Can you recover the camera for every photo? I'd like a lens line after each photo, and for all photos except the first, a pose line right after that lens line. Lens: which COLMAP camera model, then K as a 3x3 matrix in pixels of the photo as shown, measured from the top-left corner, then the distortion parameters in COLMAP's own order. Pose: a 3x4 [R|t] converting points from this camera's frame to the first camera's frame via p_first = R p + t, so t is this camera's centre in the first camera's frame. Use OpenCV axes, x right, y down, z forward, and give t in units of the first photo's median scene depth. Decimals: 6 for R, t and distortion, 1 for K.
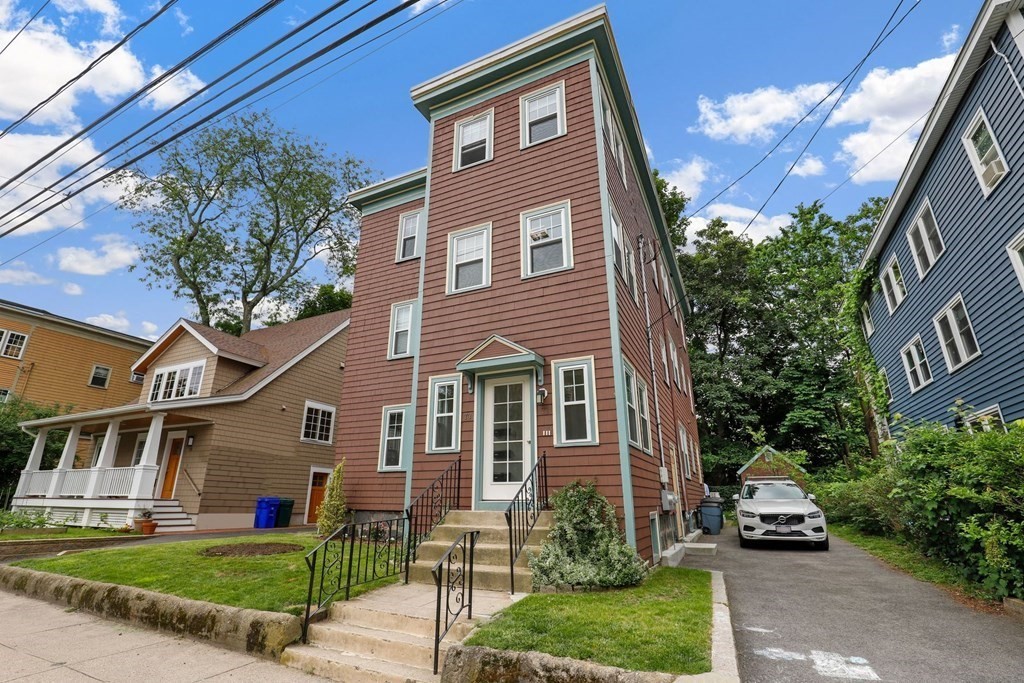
lens RADIAL K [[471.2, 0, 512.2], [0, 471.2, 342.6], [0, 0, 1]] dist [-0.021822, 0.003849]
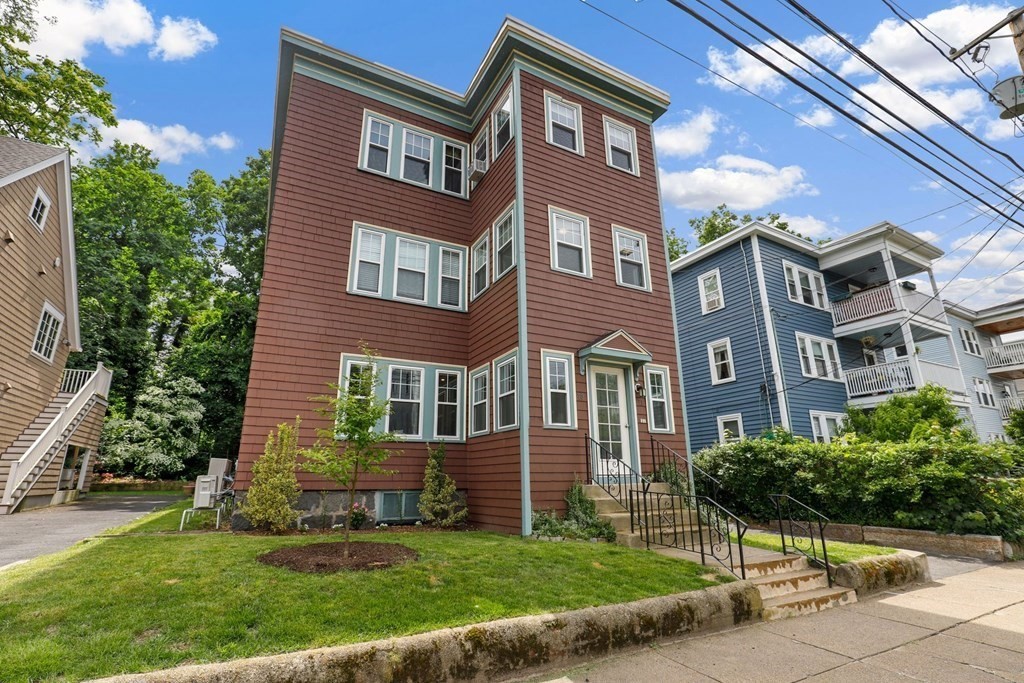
lens RADIAL K [[471.2, 0, 514.5], [0, 471.2, 339.4], [0, 0, 1]] dist [-0.021822, 0.003849]
pose [[0.571061, 0.223264, 0.789964, -1.032714], [-0.253138, 0.963303, -0.089262, 0.164607], [-0.780904, -0.148996, 0.606621, 0.497825]]
